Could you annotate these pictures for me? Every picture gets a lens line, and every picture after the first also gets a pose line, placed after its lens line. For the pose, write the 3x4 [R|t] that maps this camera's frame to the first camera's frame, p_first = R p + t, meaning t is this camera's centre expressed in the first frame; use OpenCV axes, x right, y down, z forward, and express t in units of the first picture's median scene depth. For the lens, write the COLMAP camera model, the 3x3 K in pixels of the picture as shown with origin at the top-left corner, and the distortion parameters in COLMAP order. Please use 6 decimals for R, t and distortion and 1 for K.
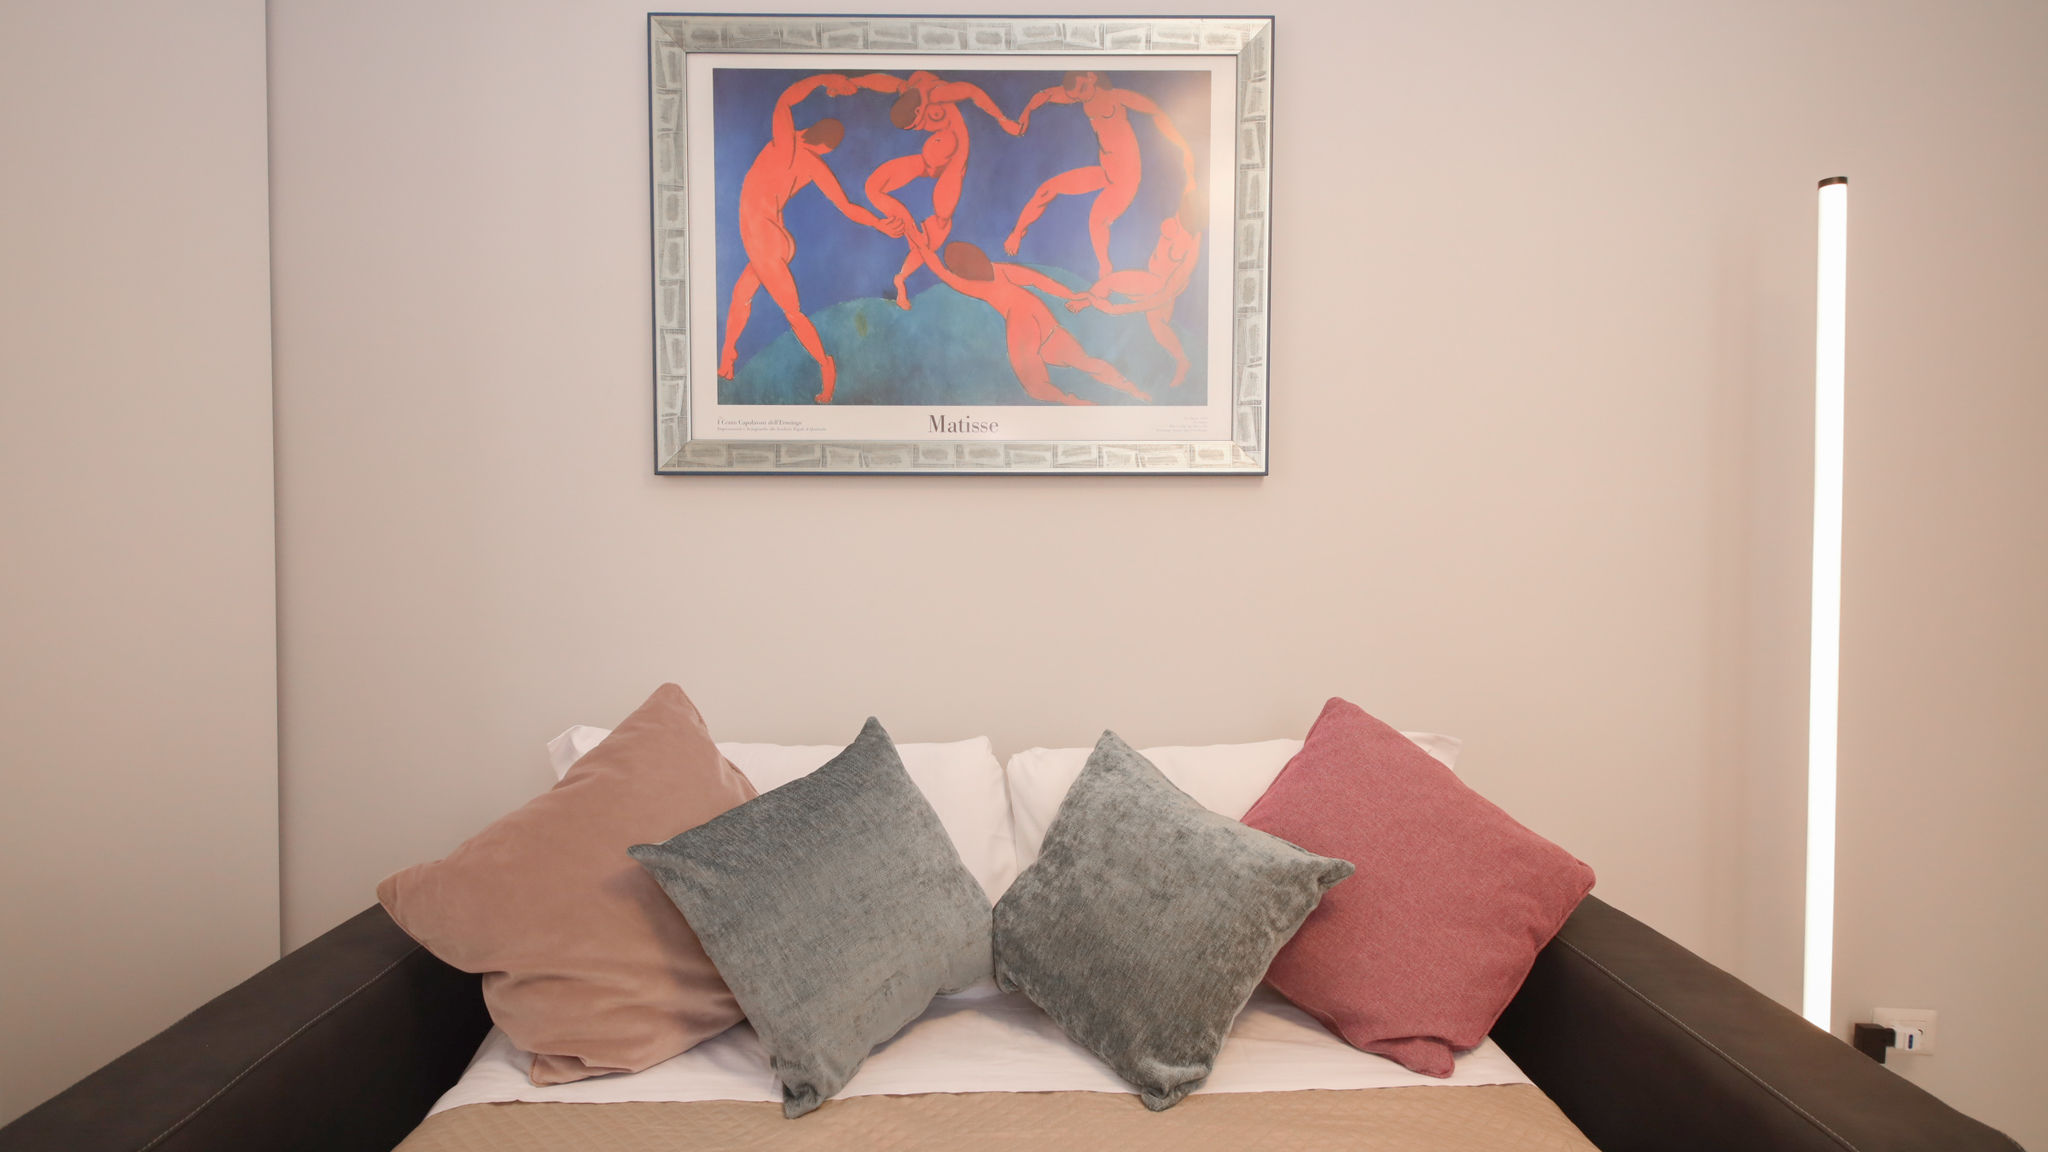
lens RADIAL K [[942.6, 0, 1024.0], [0, 942.6, 576.0], [0, 0, 1]] dist [0.012105, -0.000087]
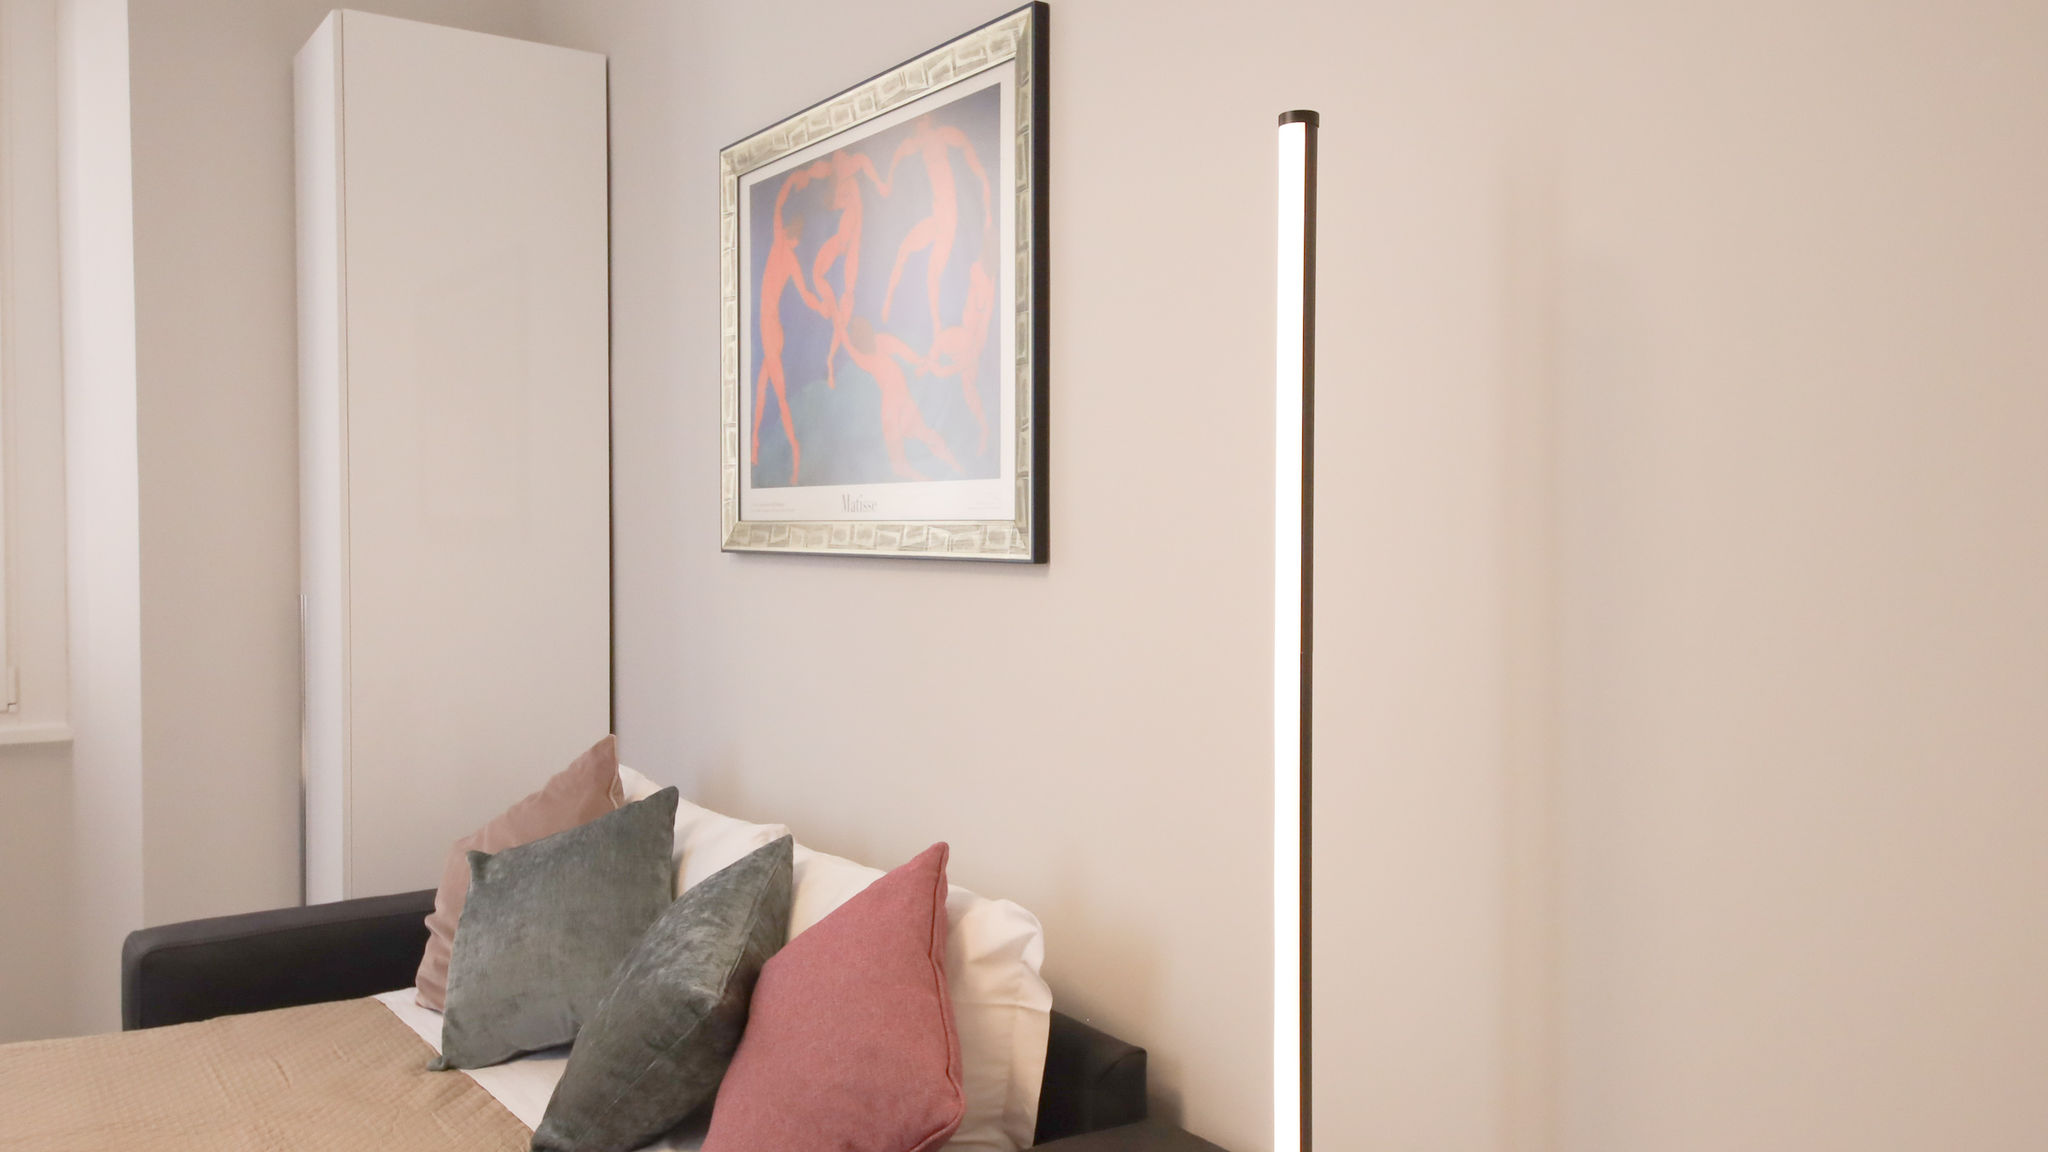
lens RADIAL K [[1685.2, 0, 1024.0], [0, 1685.2, 576.0], [0, 0, 1]] dist [0.006073, 0.000932]
pose [[0.530856, 0.030520, -0.846913, 1.493158], [-0.028073, 0.999436, 0.018420, -0.123980], [0.846997, 0.013997, 0.531413, 0.229181]]
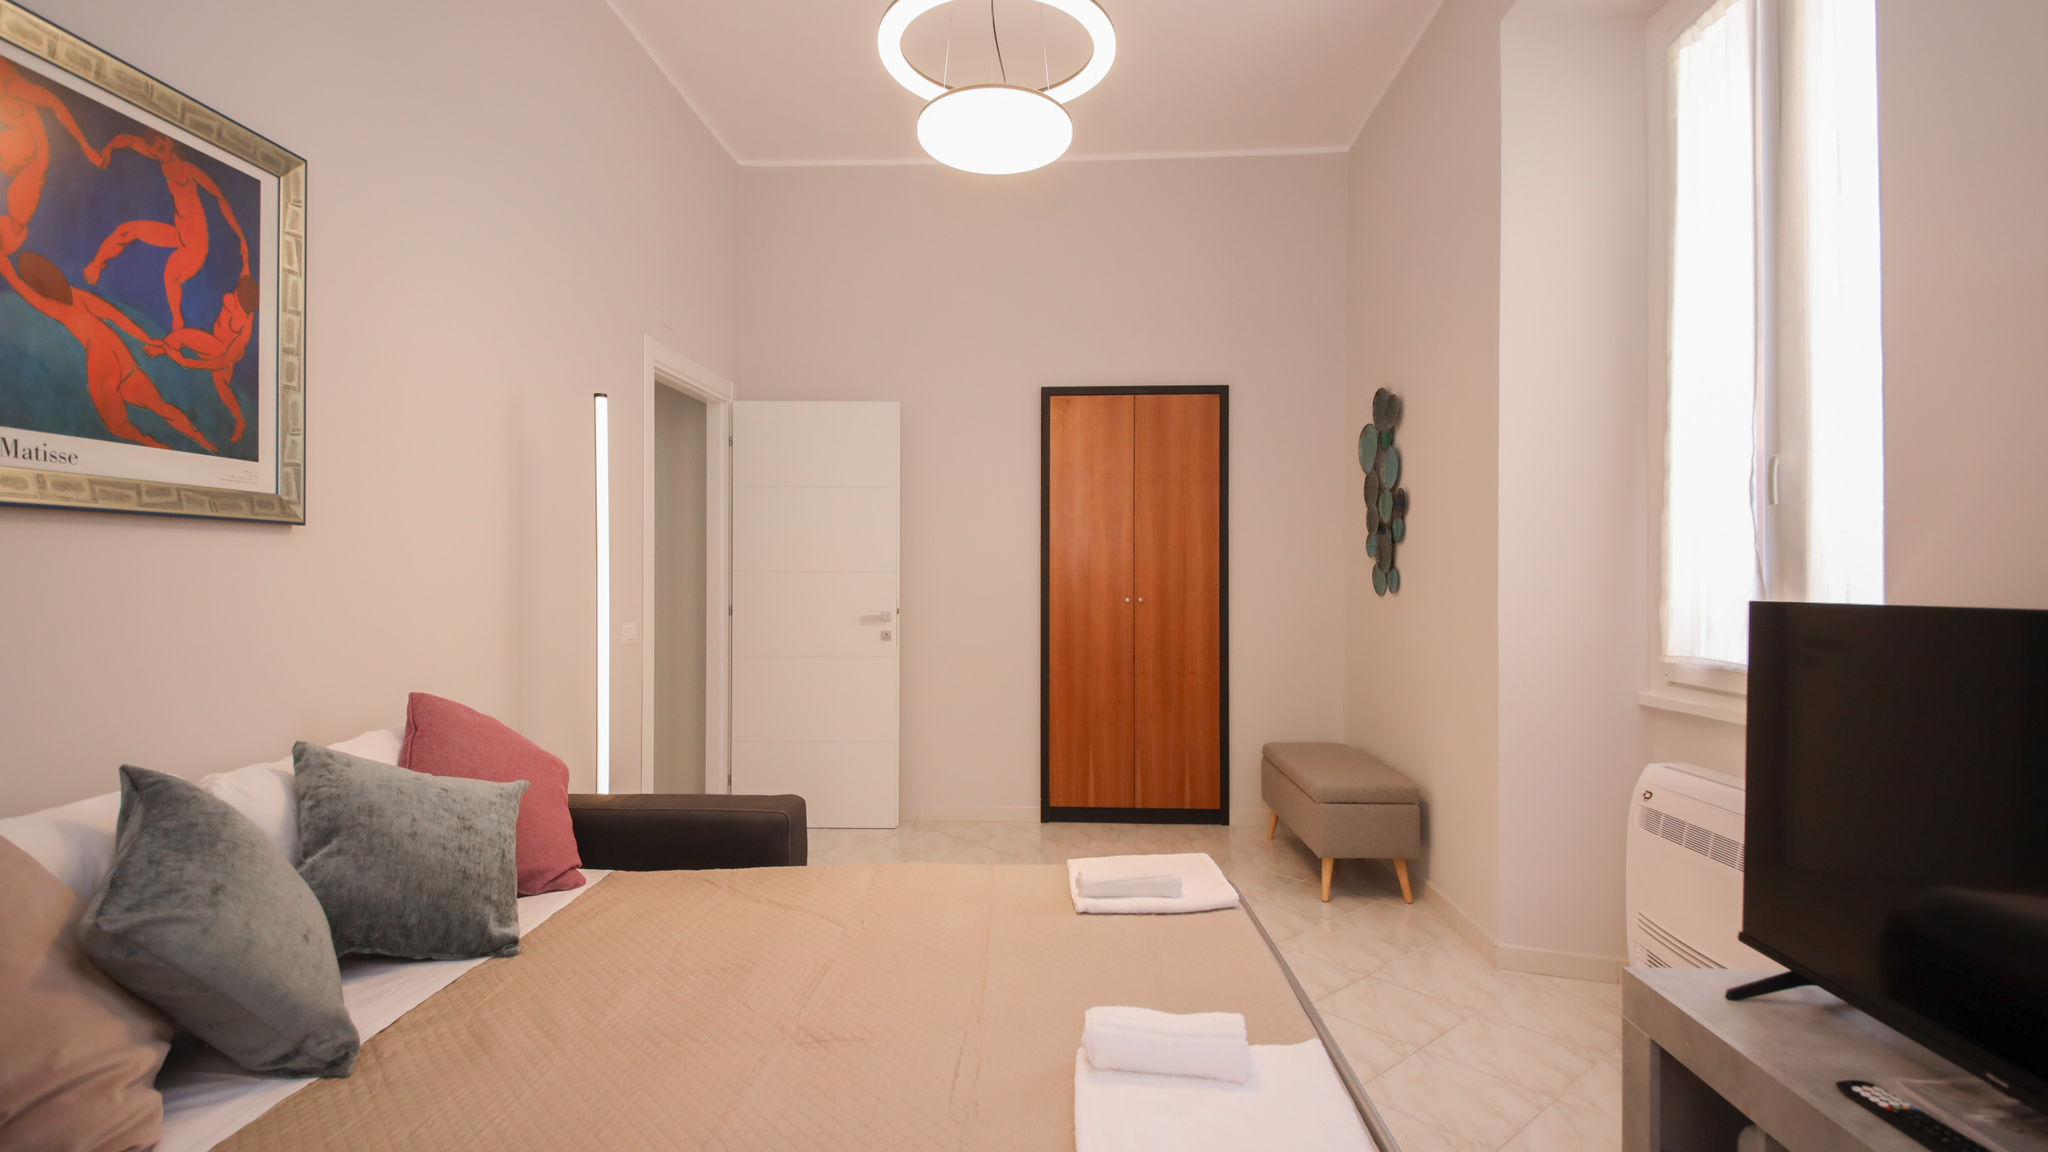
lens RADIAL K [[946.5, 0, 1024.0], [0, 946.5, 576.0], [0, 0, 1]] dist [-0.021396, 0.000011]
pose [[0.064378, 0.000929, 0.997925, -0.898652], [0.038726, 0.999244, -0.003429, -0.001036], [-0.997174, 0.038867, 0.064293, -0.003038]]
